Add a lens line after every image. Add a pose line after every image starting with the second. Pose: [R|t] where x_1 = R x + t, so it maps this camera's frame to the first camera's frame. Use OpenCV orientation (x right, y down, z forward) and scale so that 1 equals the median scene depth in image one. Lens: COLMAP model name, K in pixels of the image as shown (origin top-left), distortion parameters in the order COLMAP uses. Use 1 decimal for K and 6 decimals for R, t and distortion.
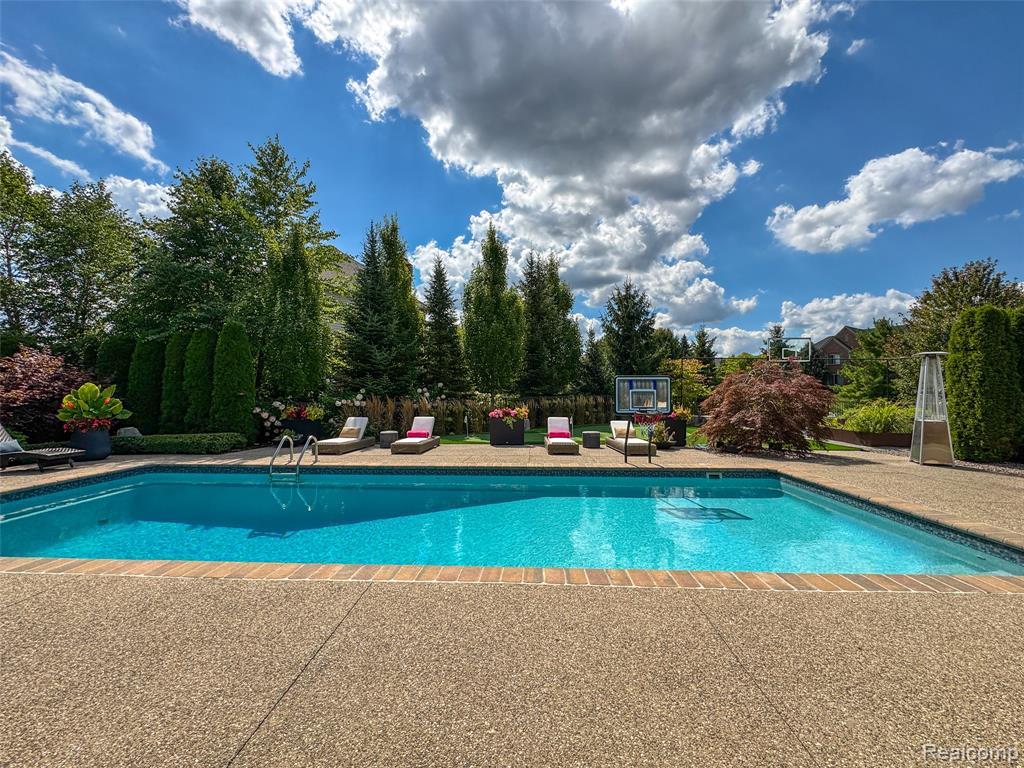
lens RADIAL K [[416.1, 0, 517.6], [0, 416.1, 386.9], [0, 0, 1]] dist [0.001757, -0.006594]
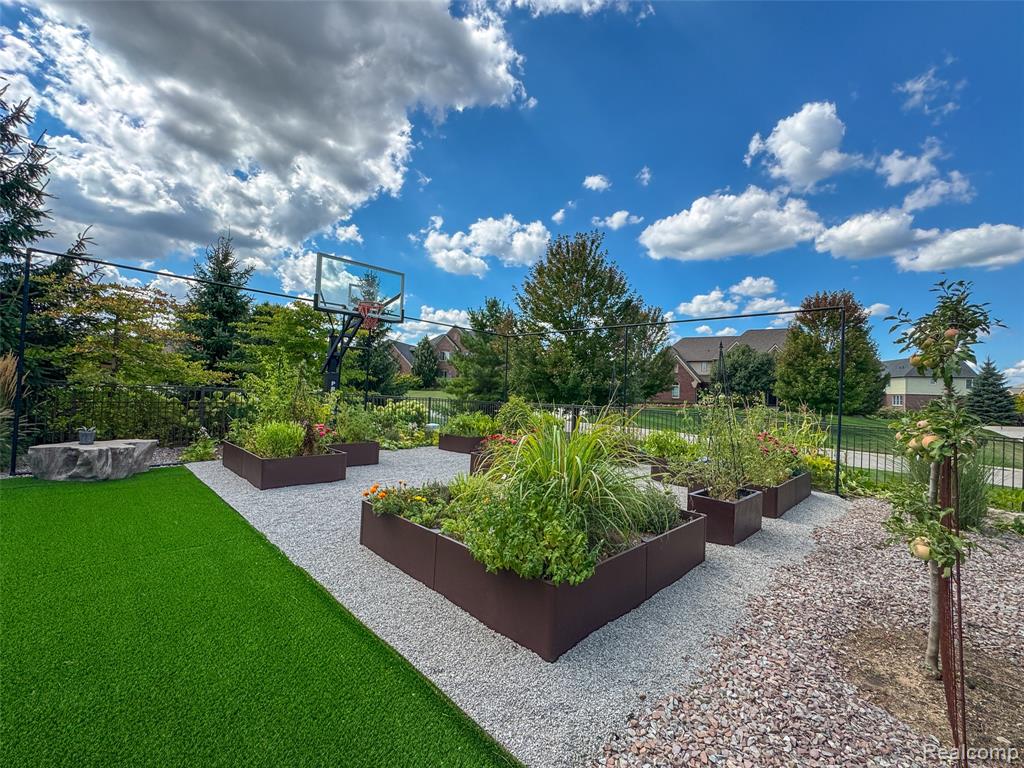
lens RADIAL K [[416.1, 0, 517.6], [0, 416.1, 386.9], [0, 0, 1]] dist [0.001757, -0.006594]
pose [[0.698112, 0.032206, 0.715264, 0.222505], [-0.042564, 0.999088, -0.003442, 0.007036], [-0.714722, -0.028042, 0.698846, 0.260962]]
